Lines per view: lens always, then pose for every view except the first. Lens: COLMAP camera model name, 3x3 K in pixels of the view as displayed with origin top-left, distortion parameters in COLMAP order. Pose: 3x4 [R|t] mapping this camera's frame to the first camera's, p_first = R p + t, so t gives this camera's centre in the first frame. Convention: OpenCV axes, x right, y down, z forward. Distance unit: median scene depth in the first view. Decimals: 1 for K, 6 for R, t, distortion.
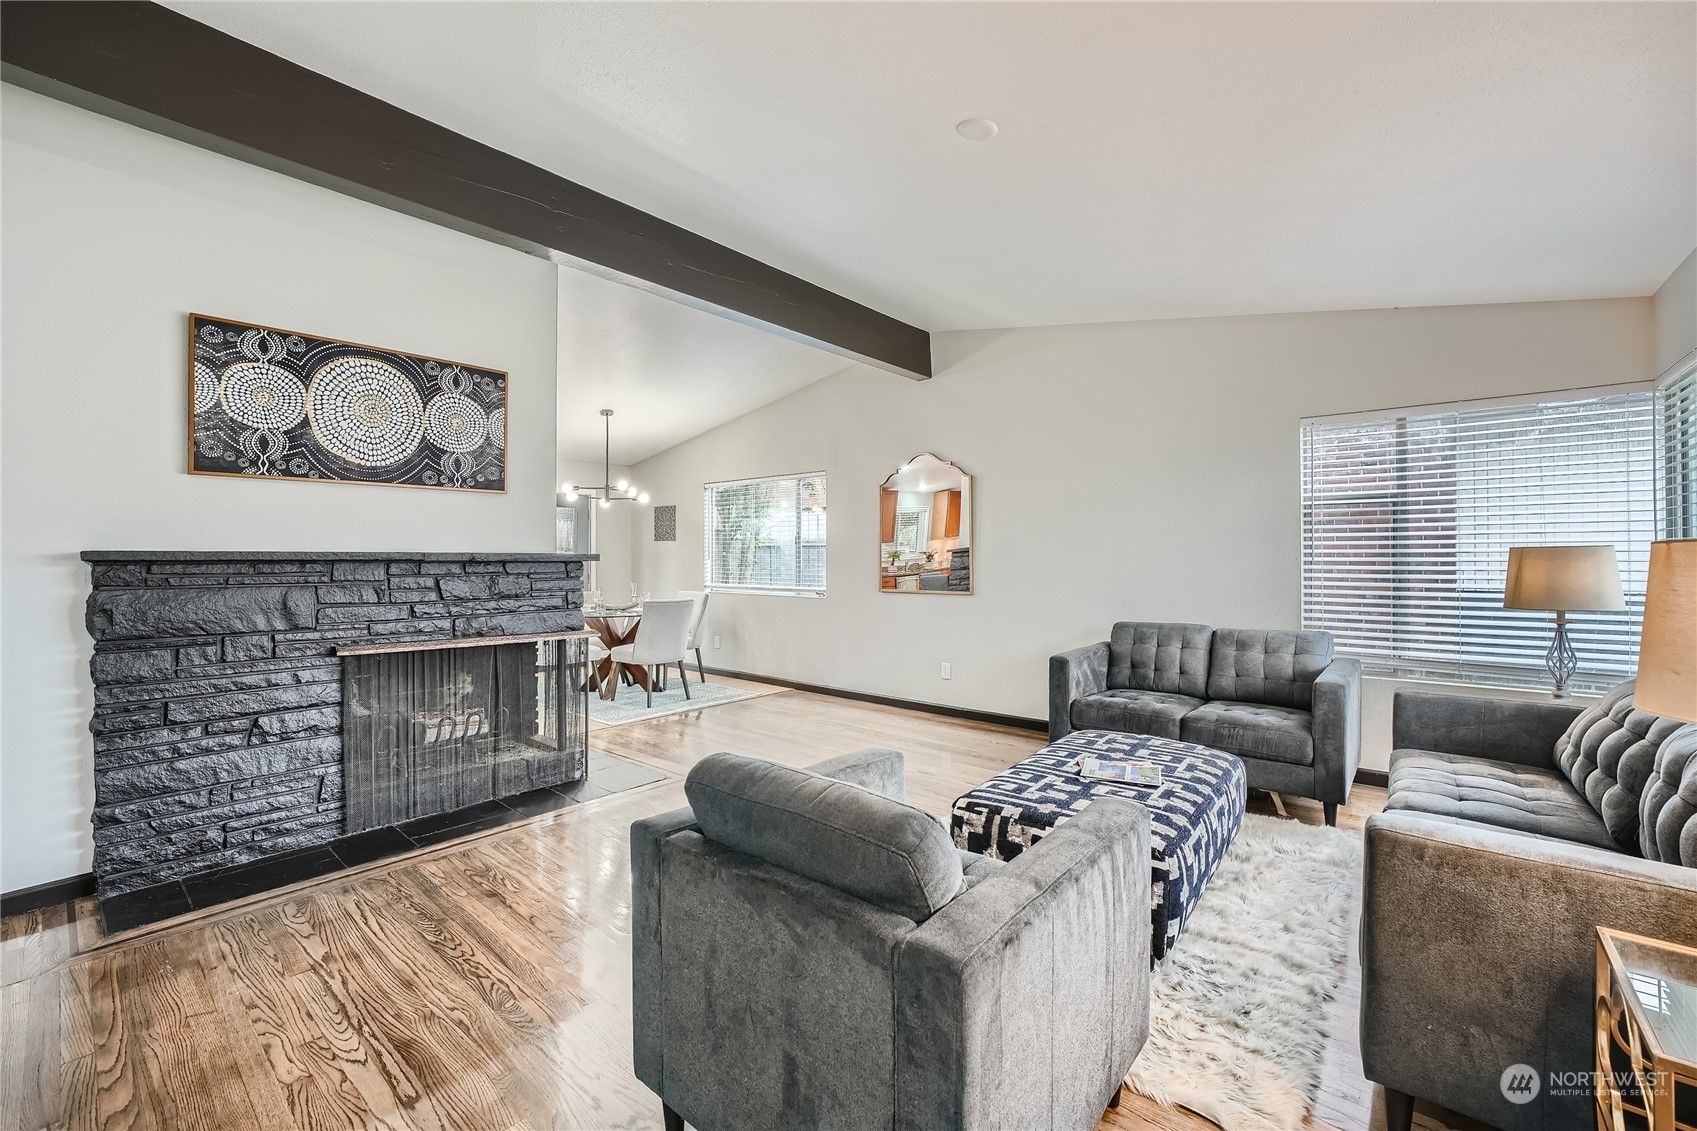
lens RADIAL K [[691.7, 0, 824.9], [0, 691.7, 557.4], [0, 0, 1]] dist [-0.021138, 0.000719]
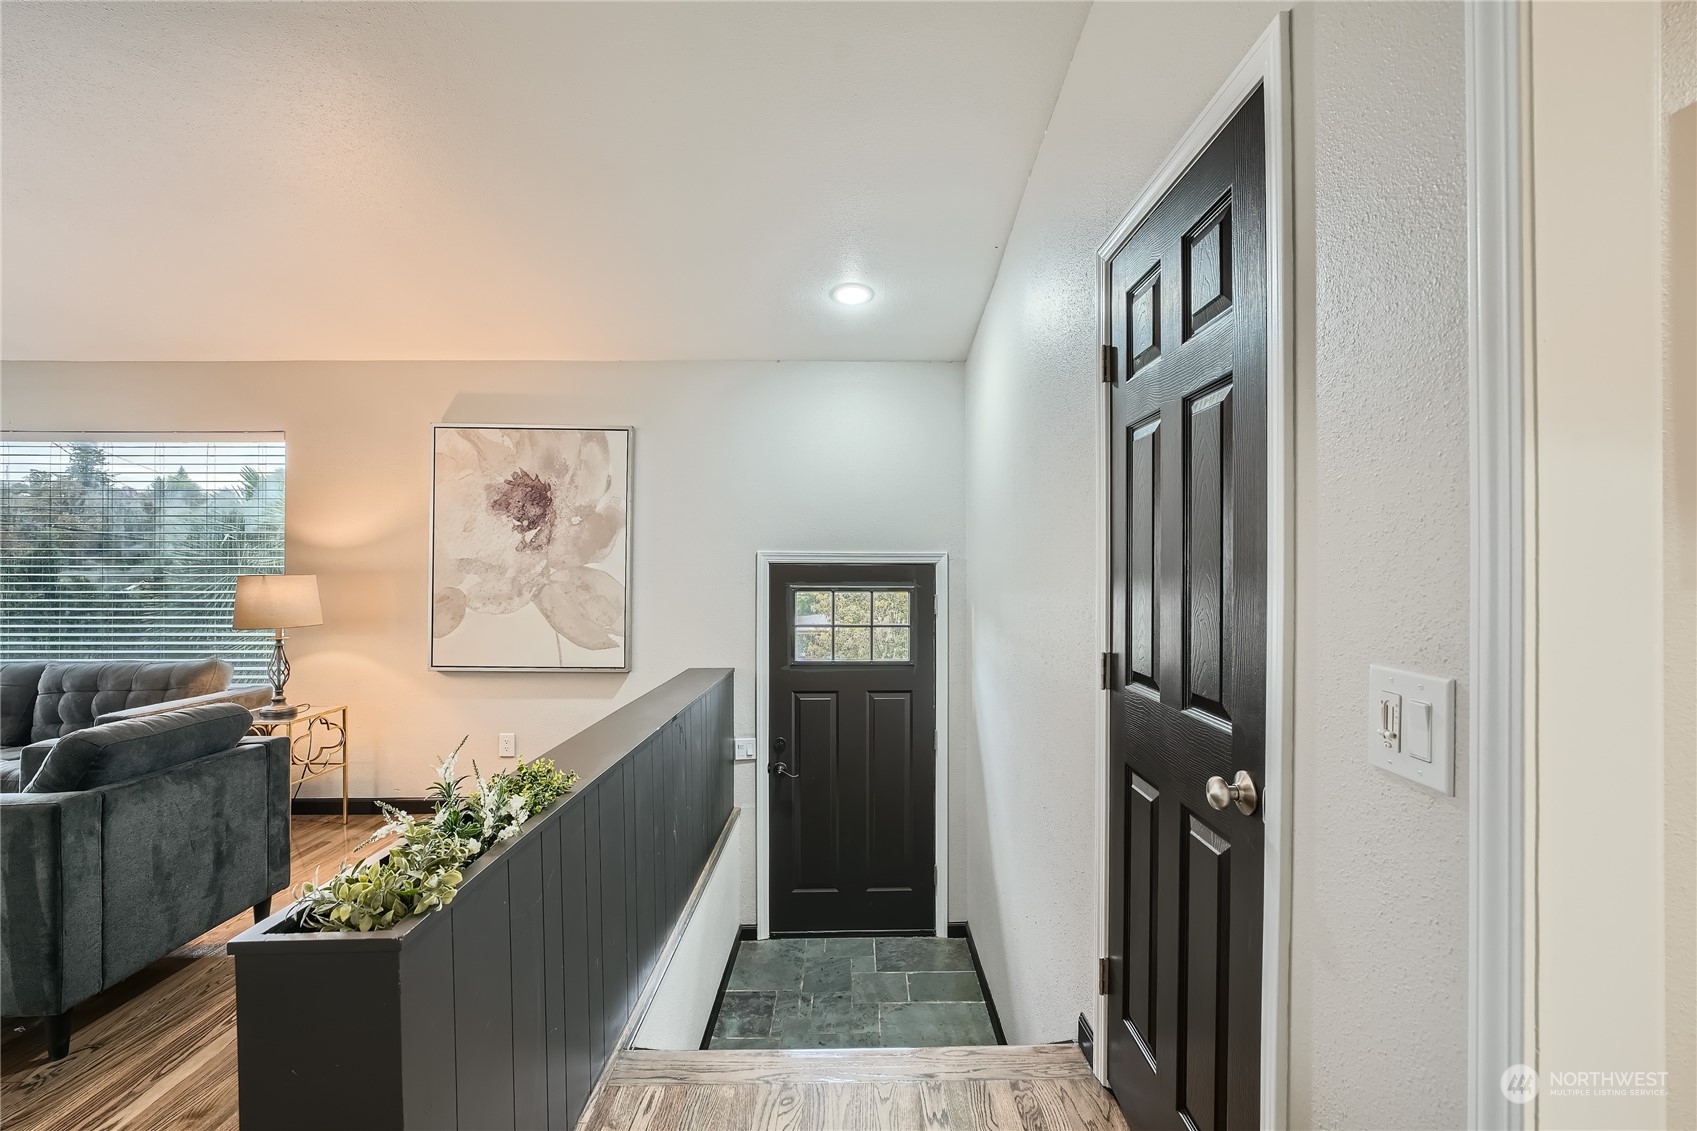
lens RADIAL K [[745.7, 0, 855.5], [0, 745.7, 570.4], [0, 0, 1]] dist [-0.012669, 0.003866]
pose [[-0.673191, 0.005004, 0.739452, -1.245012], [-0.000186, 0.999976, -0.006937, -0.010841], [-0.739469, -0.004807, -0.673174, 0.476779]]
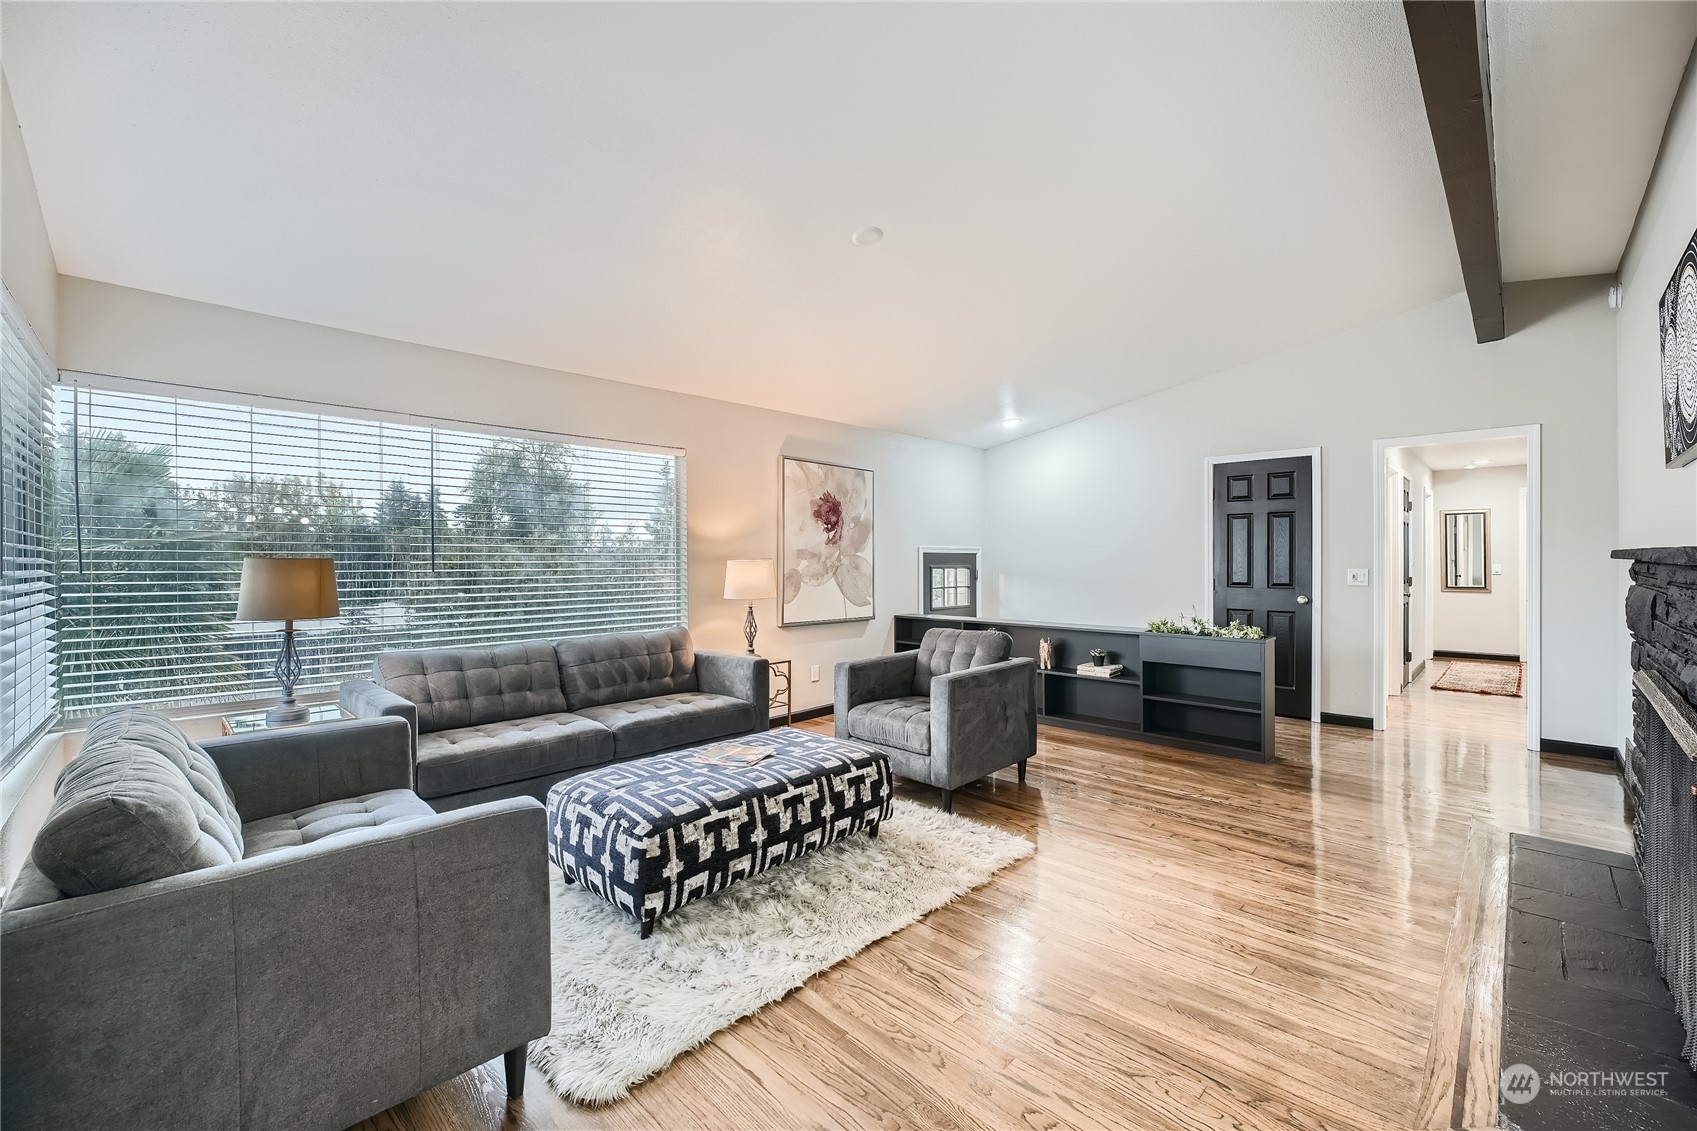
lens RADIAL K [[691.7, 0, 844.1], [0, 691.7, 561.3], [0, 0, 1]] dist [-0.021138, 0.000719]
pose [[-0.998326, 0.009039, 0.057122, 0.181237], [0.008886, 0.999956, -0.002940, -0.001258], [-0.057146, -0.002428, -0.998363, 2.137969]]
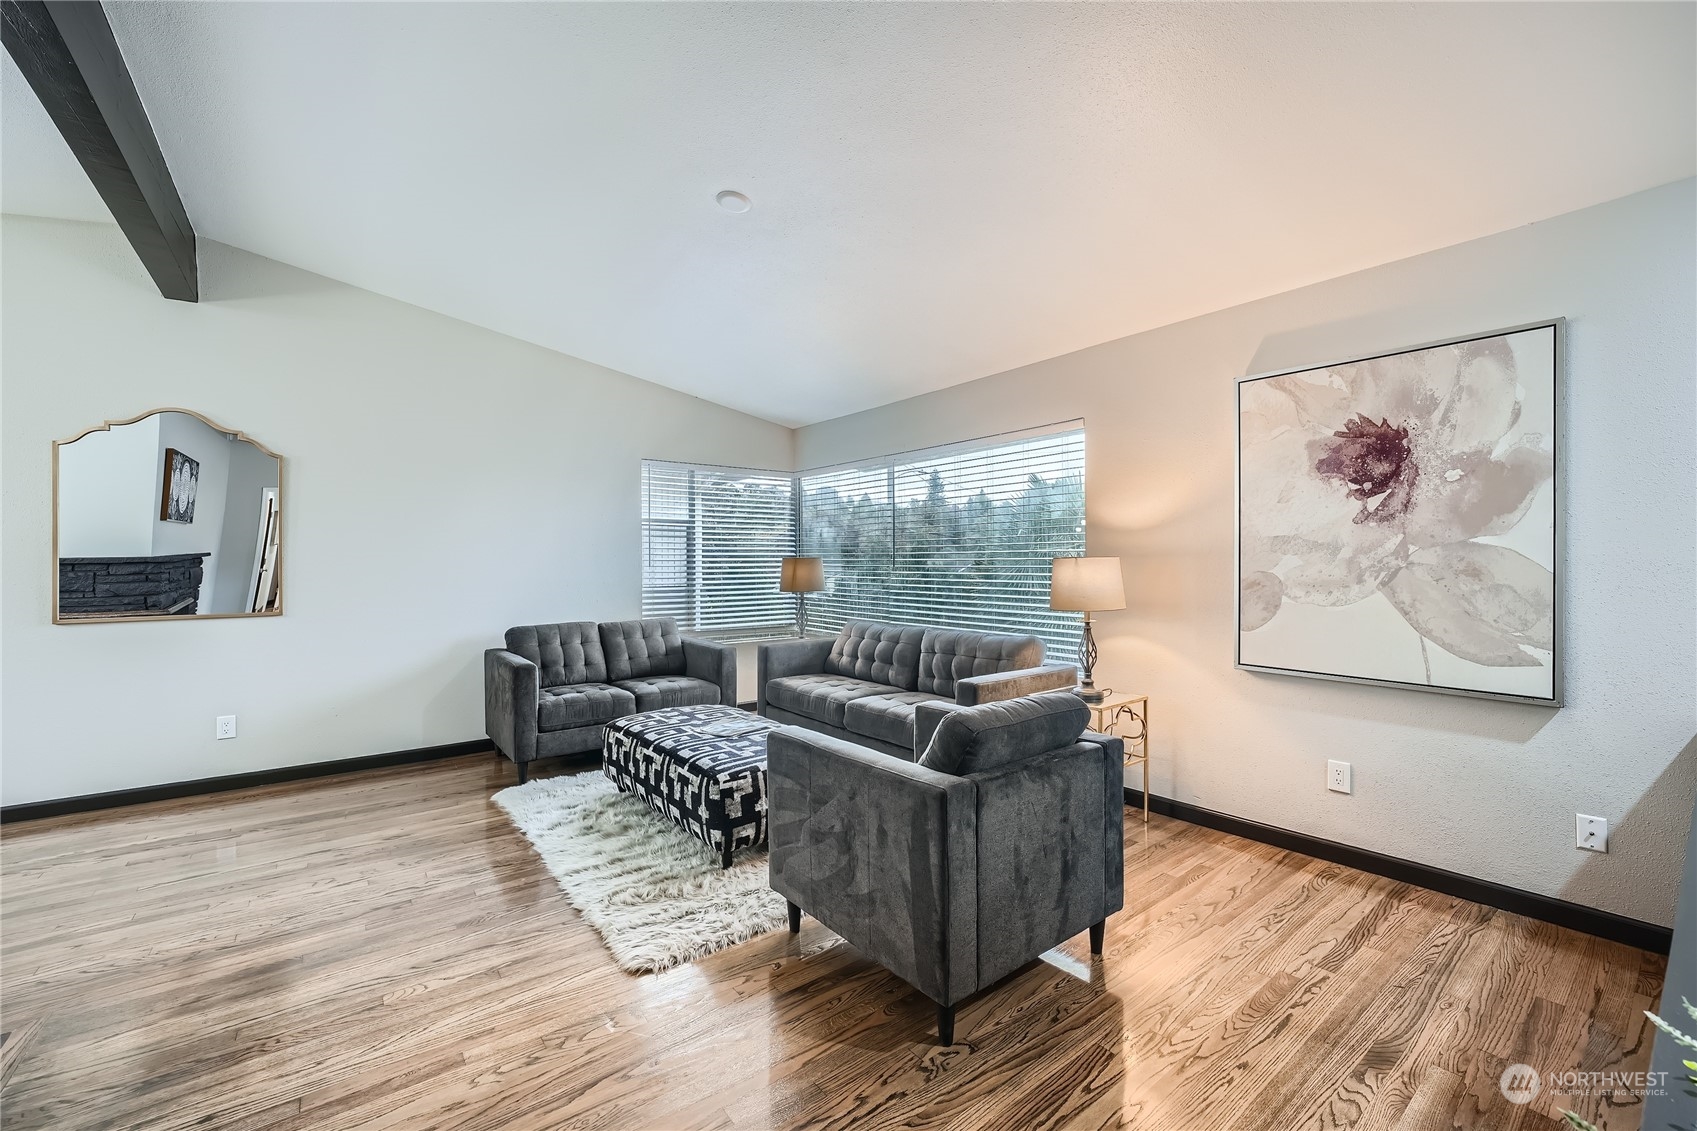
lens RADIAL K [[691.7, 0, 851.9], [0, 691.7, 556.5], [0, 0, 1]] dist [-0.021138, 0.000719]
pose [[0.187353, 0.009303, 0.982249, -0.832521], [0.001958, 0.999950, -0.009844, -0.001238], [-0.982291, 0.003768, 0.187325, 0.531257]]
